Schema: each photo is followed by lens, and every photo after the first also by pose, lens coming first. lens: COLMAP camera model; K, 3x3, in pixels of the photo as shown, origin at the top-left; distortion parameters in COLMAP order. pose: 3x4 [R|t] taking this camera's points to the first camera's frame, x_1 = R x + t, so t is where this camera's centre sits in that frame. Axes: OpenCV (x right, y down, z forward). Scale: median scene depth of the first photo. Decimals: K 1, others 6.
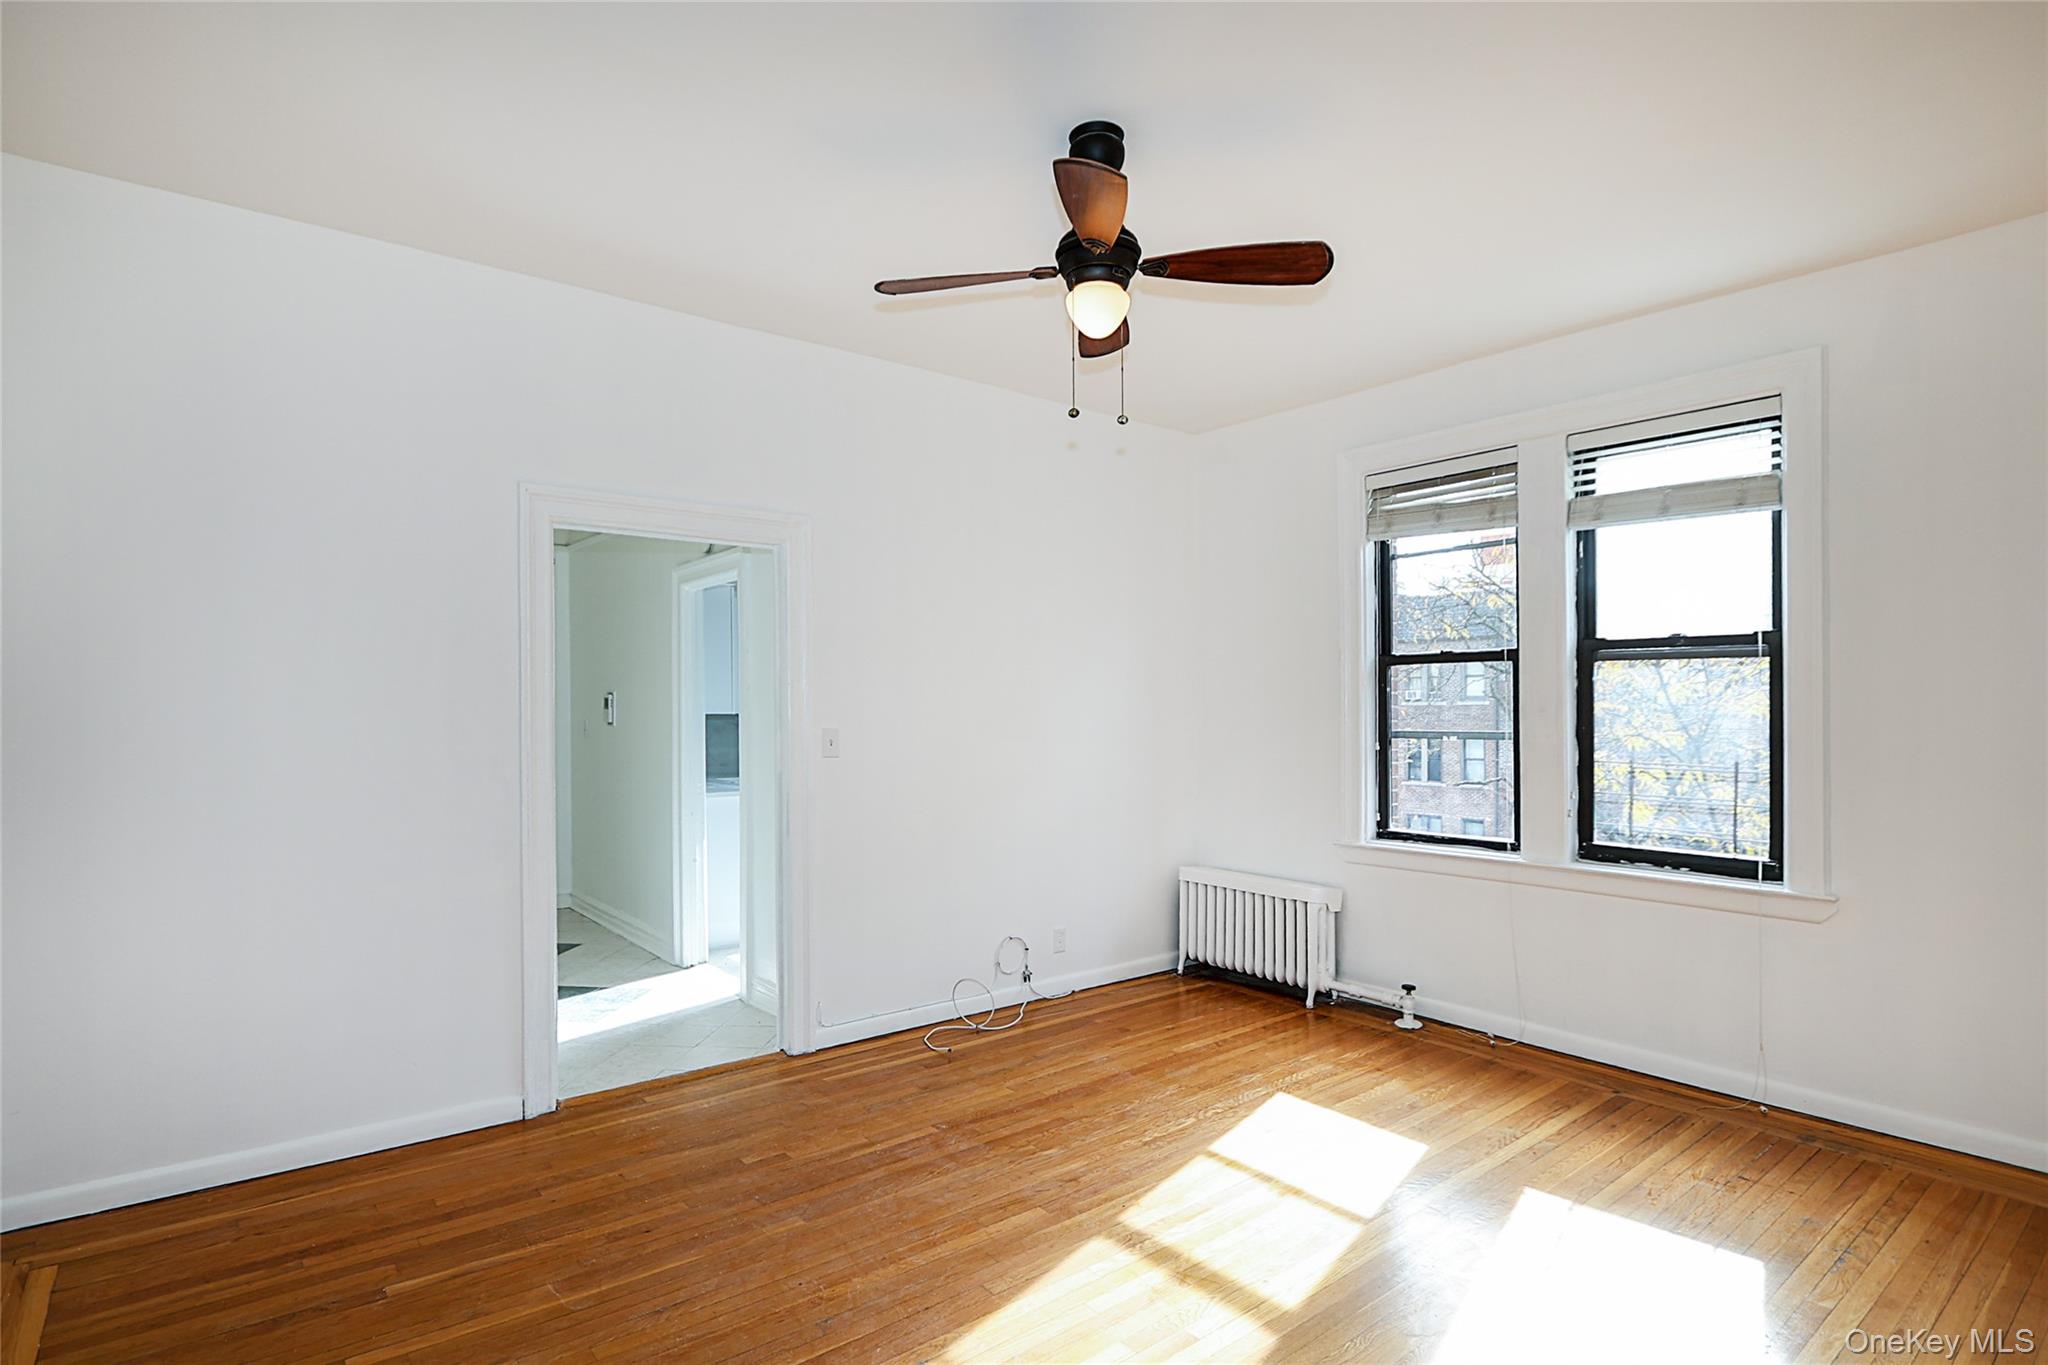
lens RADIAL K [[1075.2, 0, 1026.9], [0, 1075.2, 711.0], [0, 0, 1]] dist [-0.002212, -0.000325]
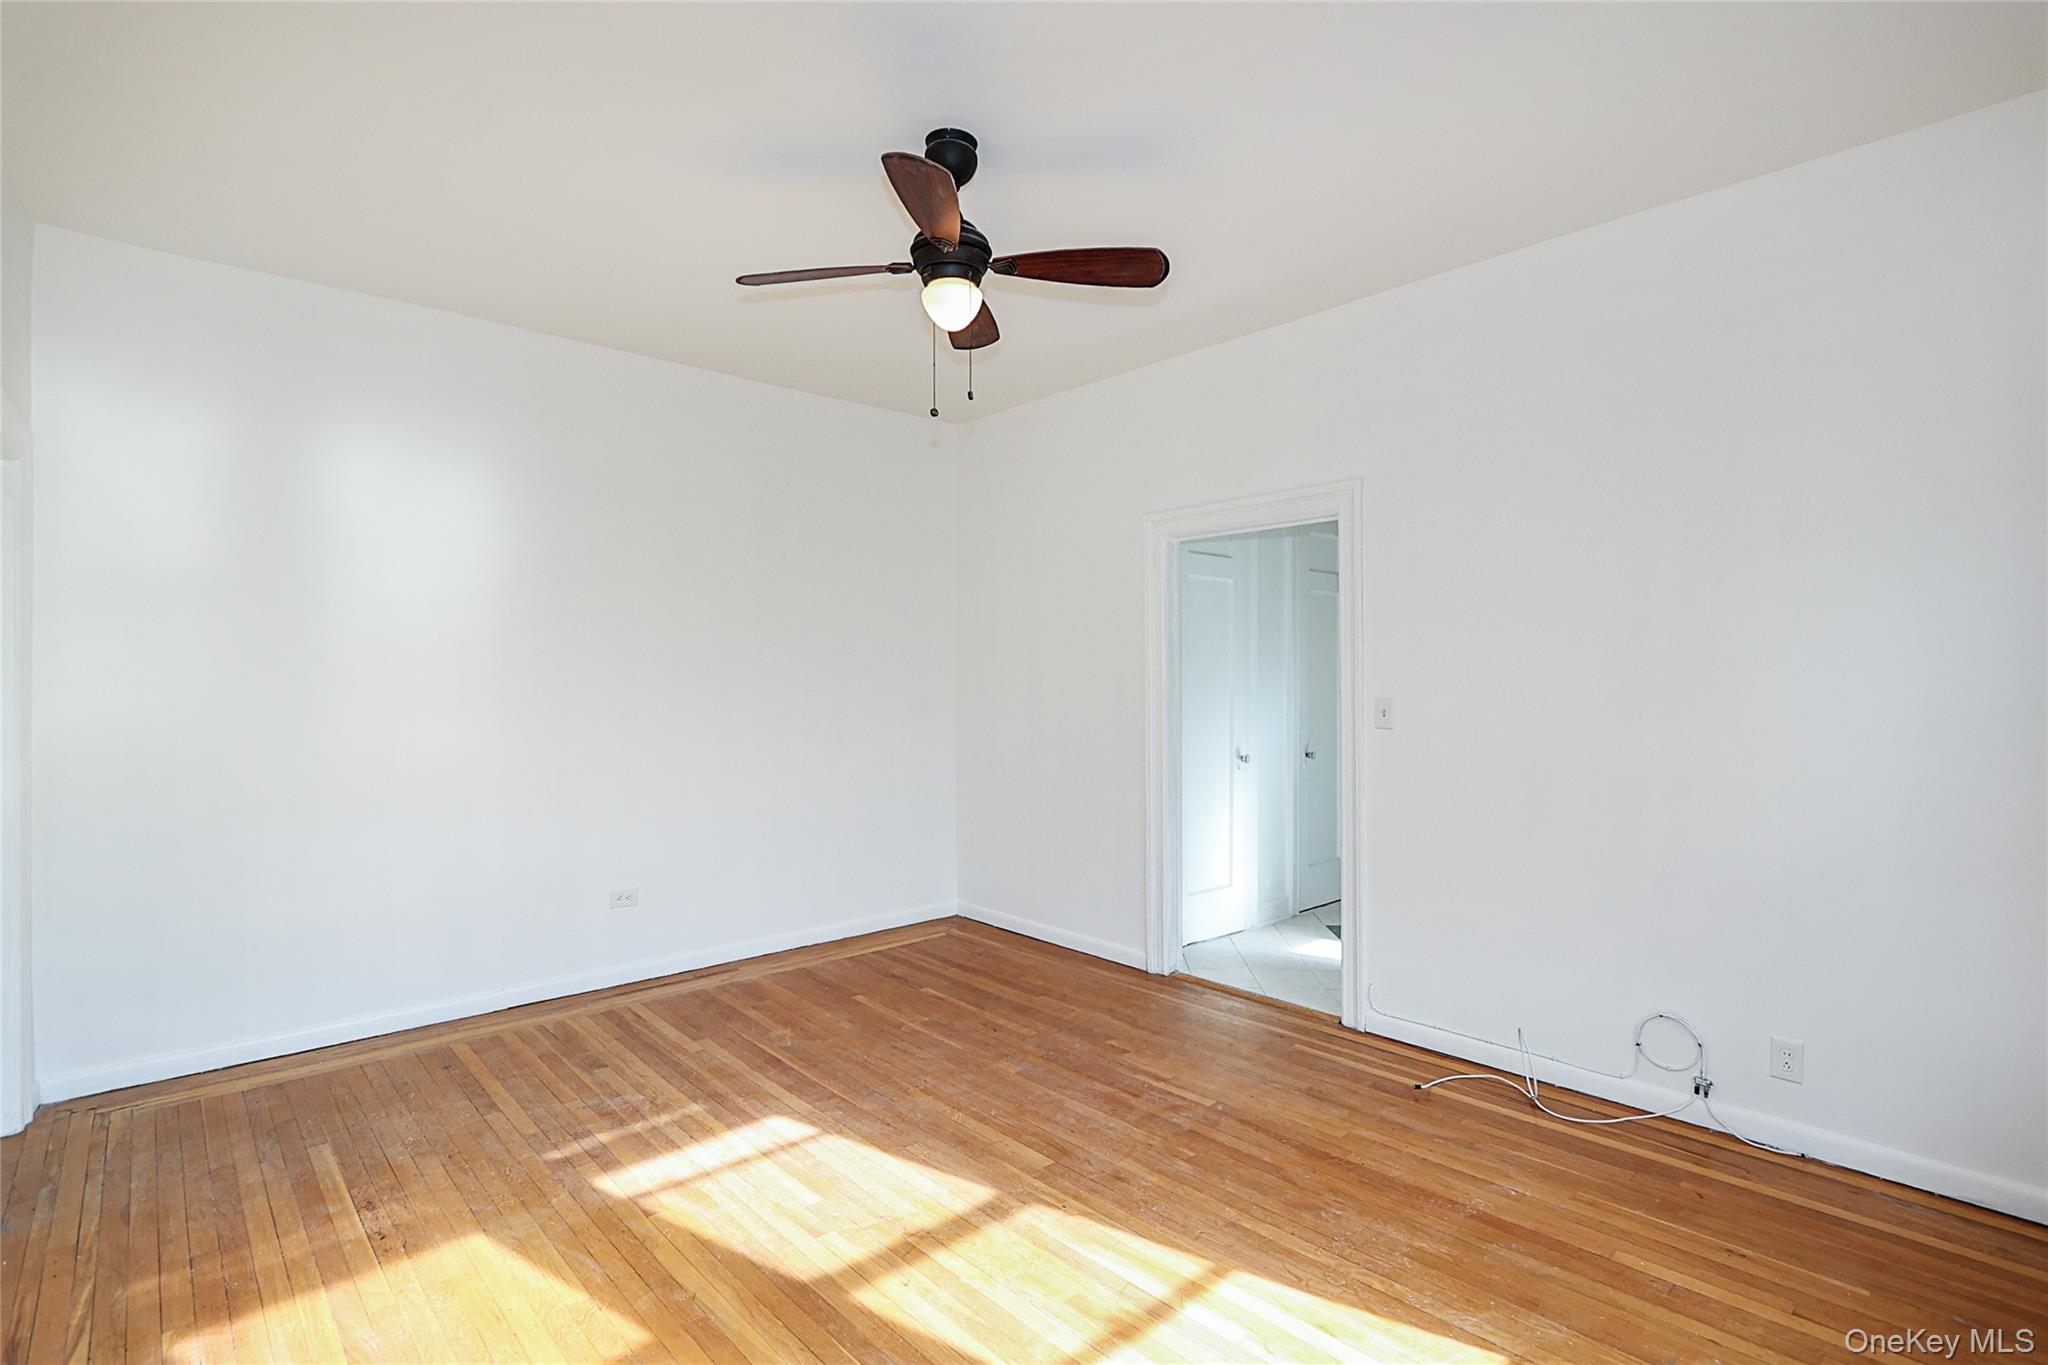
lens RADIAL K [[942.8, 0, 995.6], [0, 942.8, 673.3], [0, 0, 1]] dist [-0.001203, -0.000299]
pose [[0.040956, -0.011528, -0.999094, 0.644582], [-0.002727, 0.999928, -0.011650, 0.005160], [0.999157, 0.003202, 0.040922, 0.640429]]
